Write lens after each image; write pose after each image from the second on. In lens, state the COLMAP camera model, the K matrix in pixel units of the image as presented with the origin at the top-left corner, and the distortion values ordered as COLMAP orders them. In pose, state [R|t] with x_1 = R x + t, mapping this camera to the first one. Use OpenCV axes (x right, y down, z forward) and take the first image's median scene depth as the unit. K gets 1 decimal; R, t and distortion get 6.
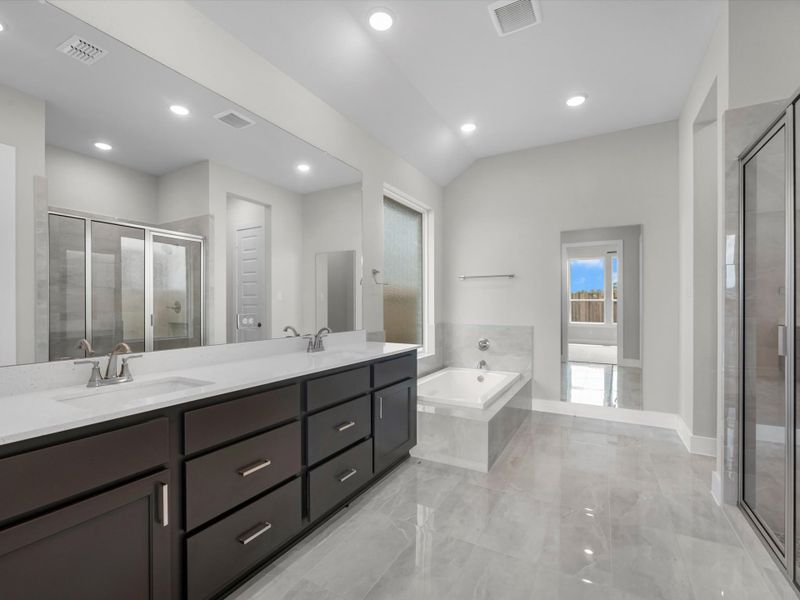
lens RADIAL K [[367.9, 0, 400.8], [0, 367.9, 305.3], [0, 0, 1]] dist [-0.002211, -0.000329]
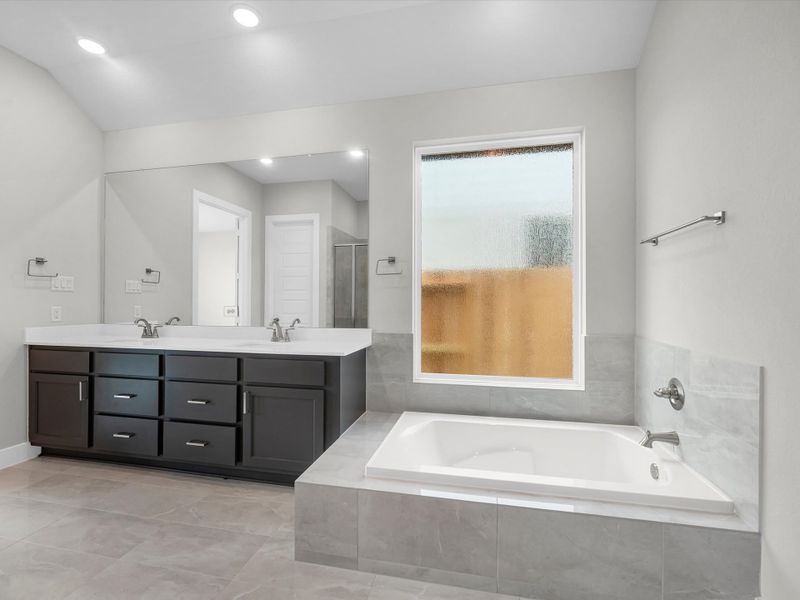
lens RADIAL K [[367.9, 0, 400.8], [0, 367.9, 305.3], [0, 0, 1]] dist [-0.002211, -0.000329]
pose [[0.291548, 0.009938, -0.956504, 1.030260], [-0.002268, 0.999950, 0.009698, 0.004120], [0.956553, -0.000658, 0.291556, 1.132766]]
